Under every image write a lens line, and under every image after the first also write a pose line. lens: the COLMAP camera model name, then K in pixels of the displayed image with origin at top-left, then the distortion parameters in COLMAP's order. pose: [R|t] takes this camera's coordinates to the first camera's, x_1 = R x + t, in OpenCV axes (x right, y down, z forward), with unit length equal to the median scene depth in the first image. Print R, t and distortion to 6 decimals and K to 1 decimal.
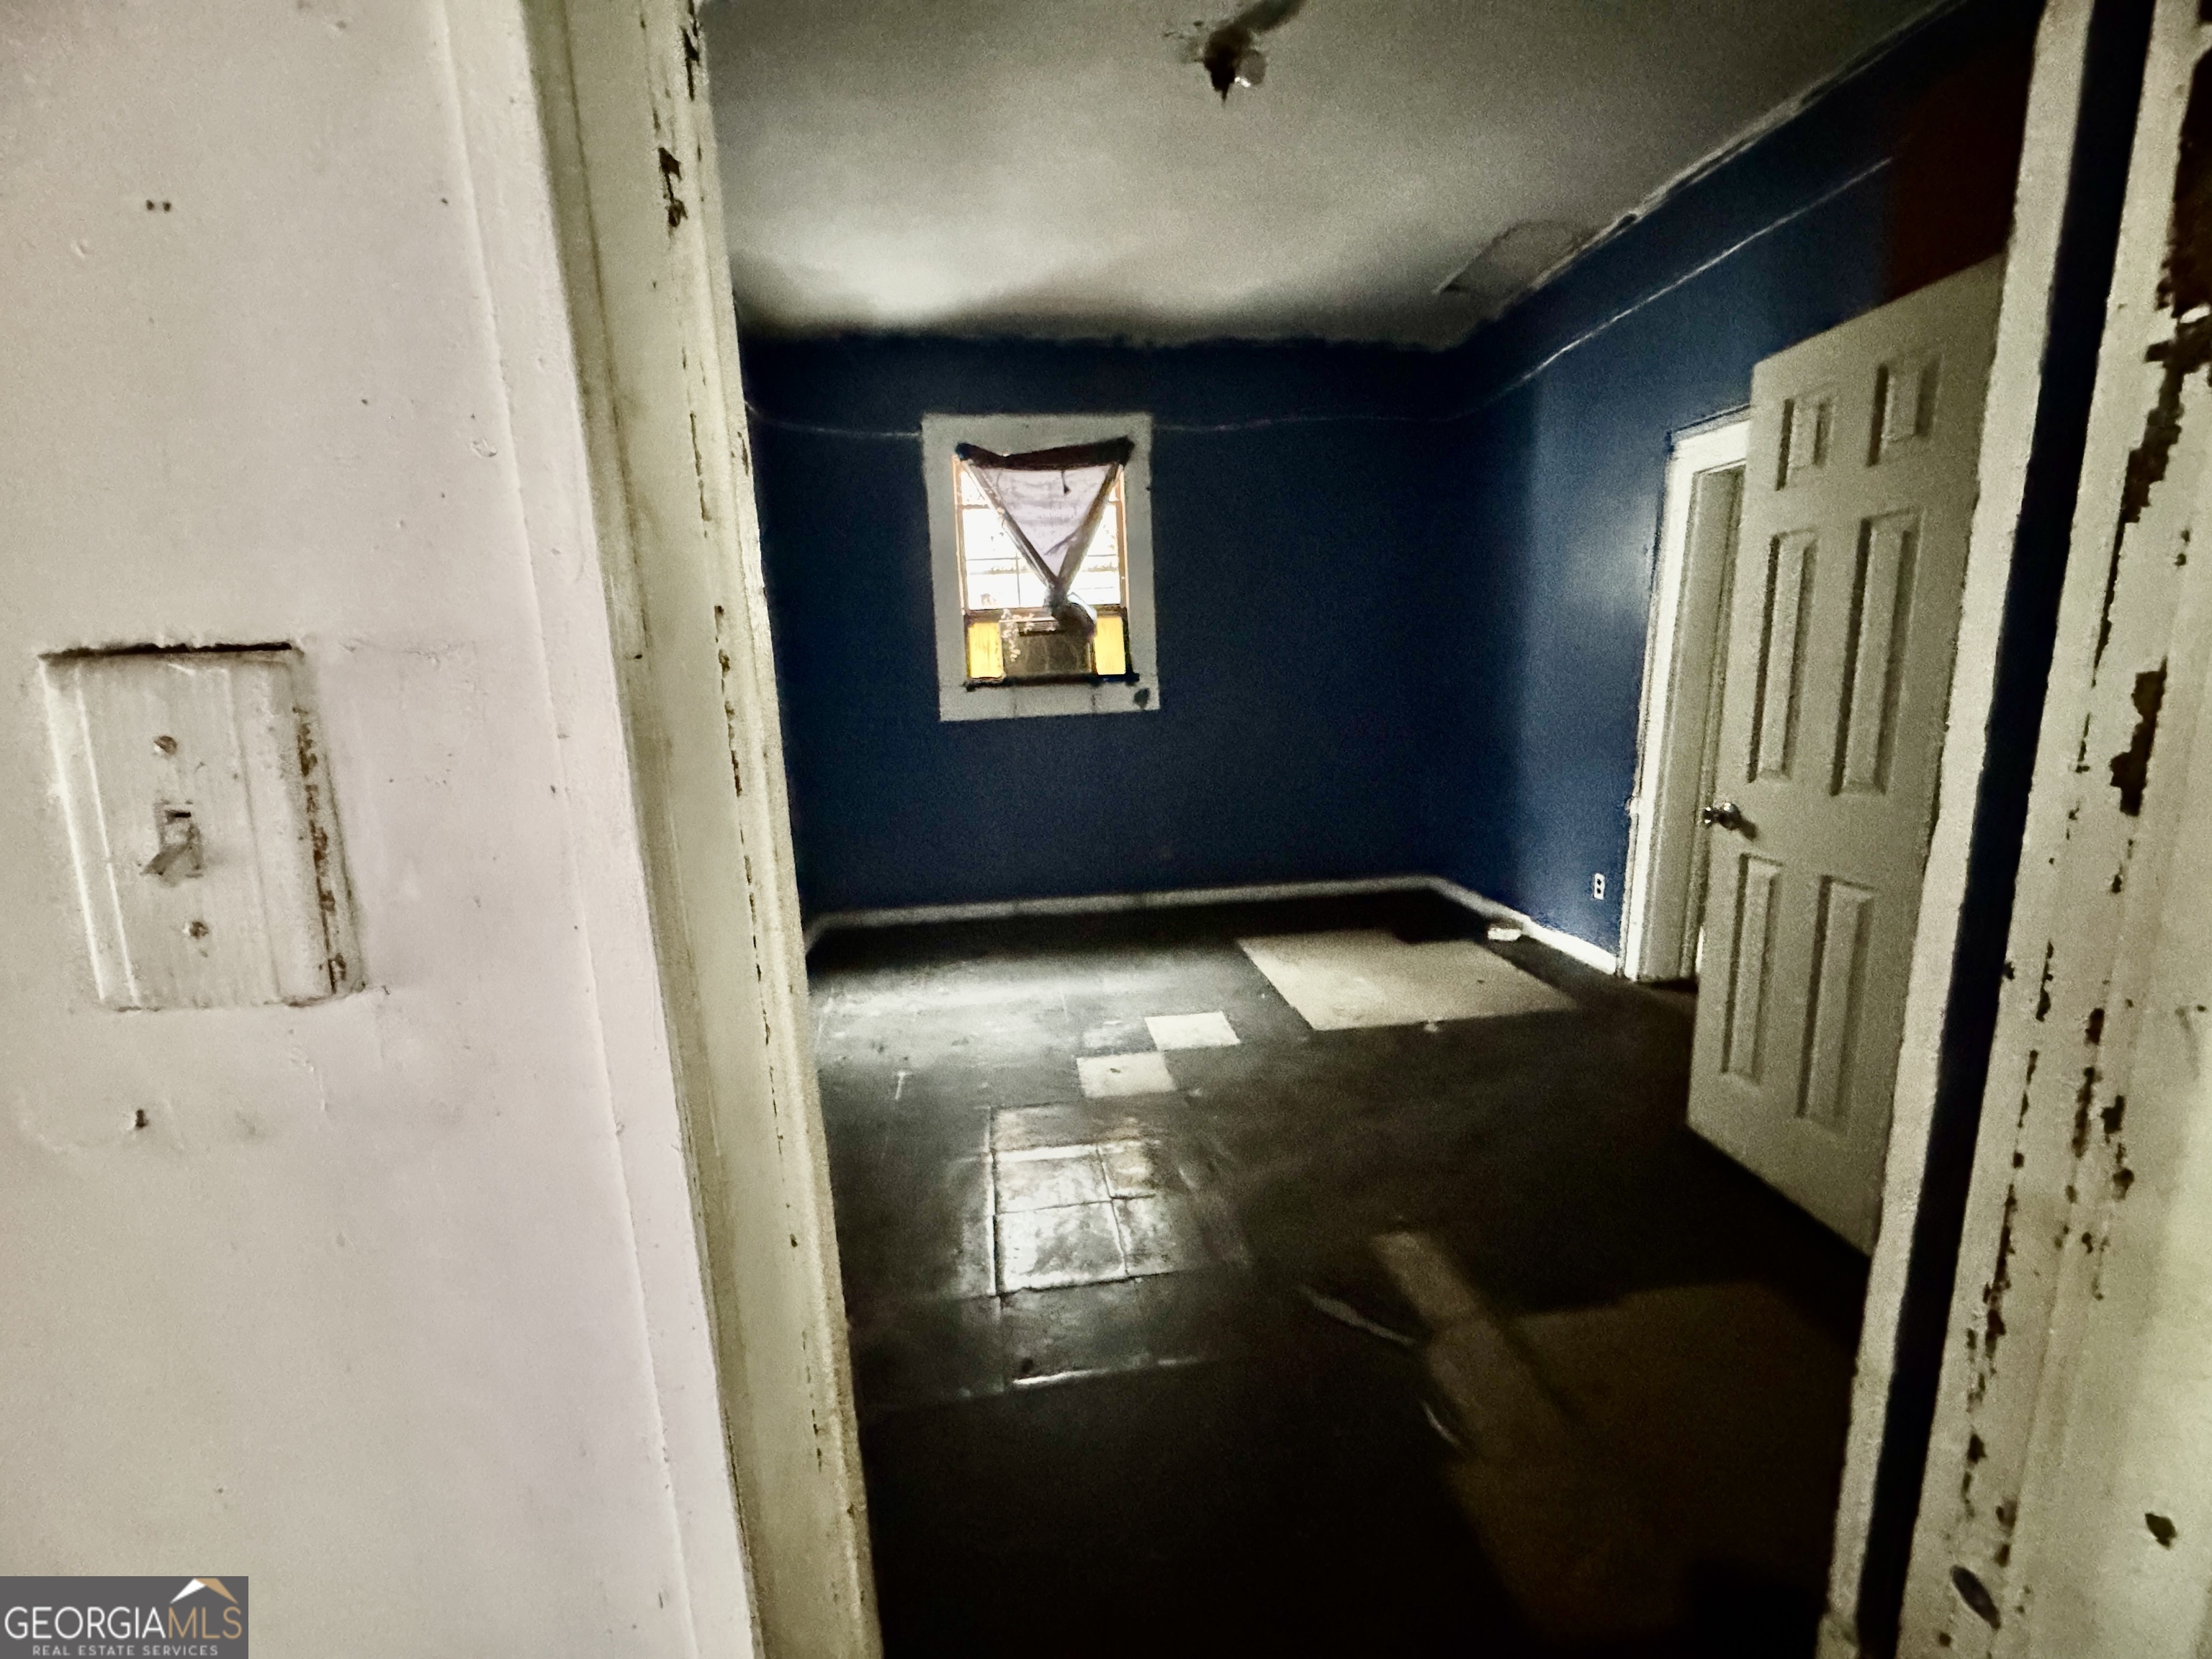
lens RADIAL K [[896.4, 0, 1100.7], [0, 896.4, 842.1], [0, 0, 1]] dist [-0.002272, 0.000273]
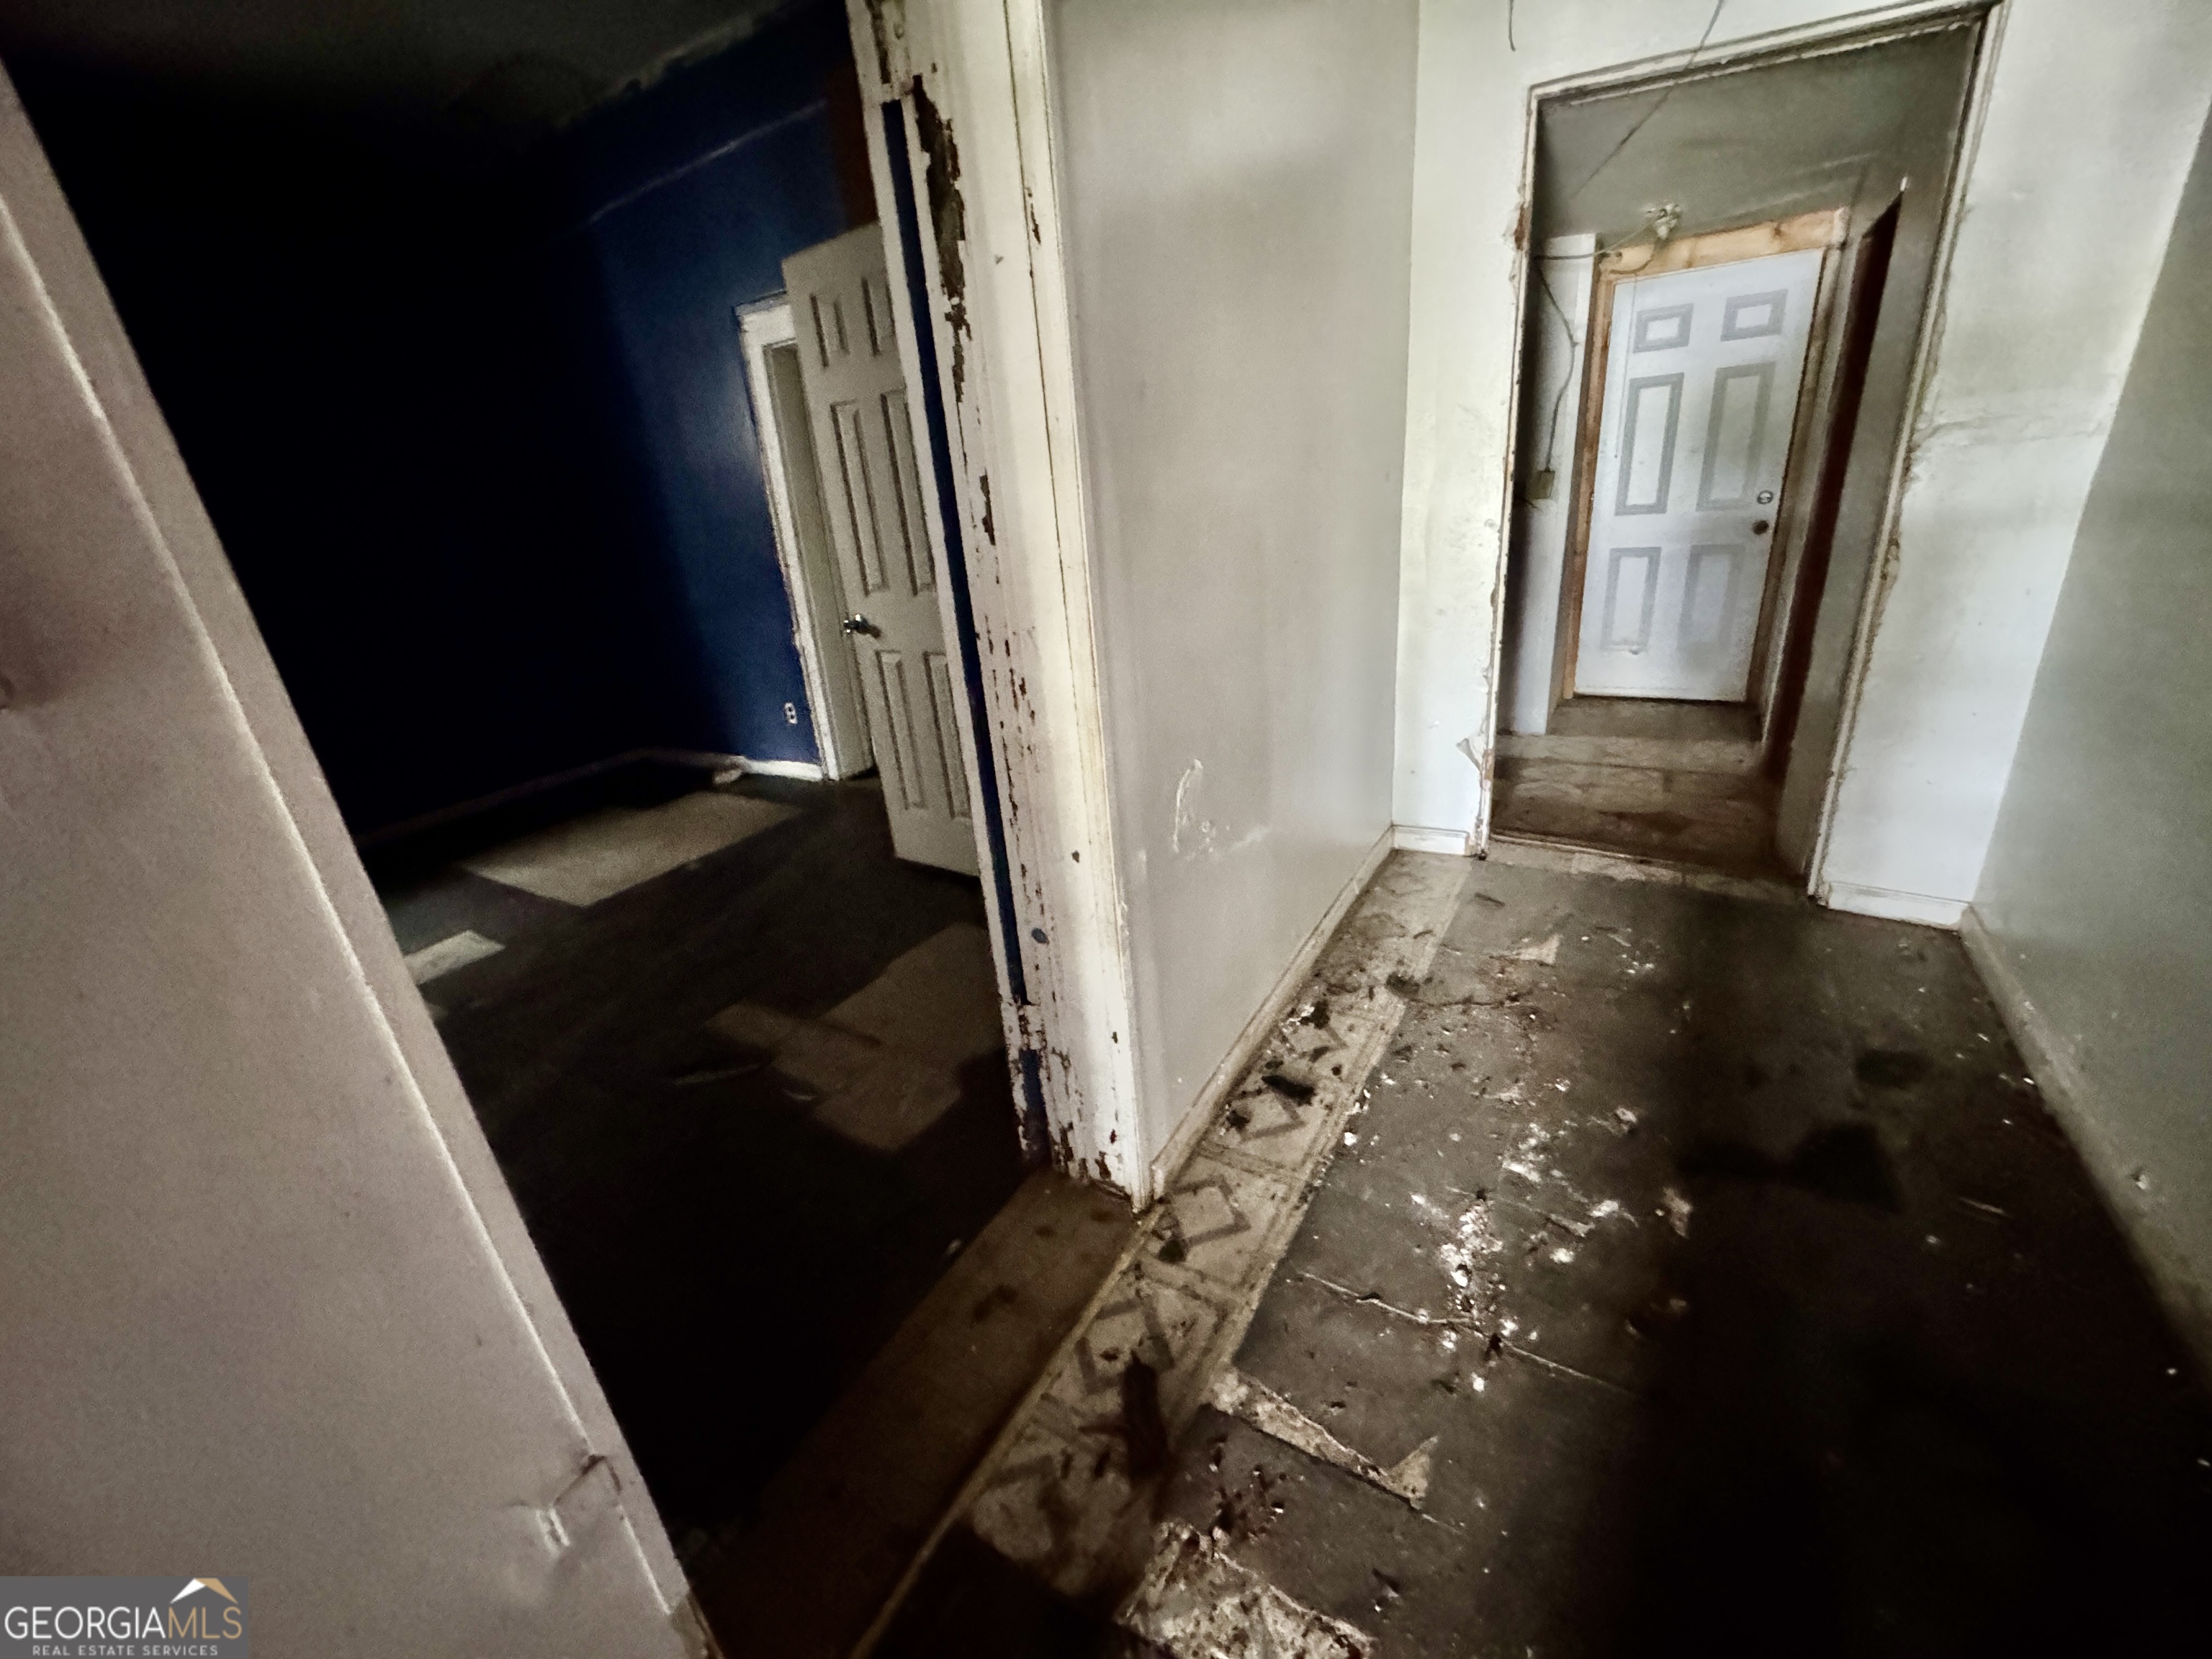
lens RADIAL K [[896.4, 0, 1100.7], [0, 896.4, 842.1], [0, 0, 1]] dist [-0.002272, 0.000273]
pose [[0.642127, -0.303152, 0.704111, -0.119190], [0.209366, 0.952920, 0.219340, 0.064768], [-0.737455, 0.006573, 0.675365, -0.181577]]
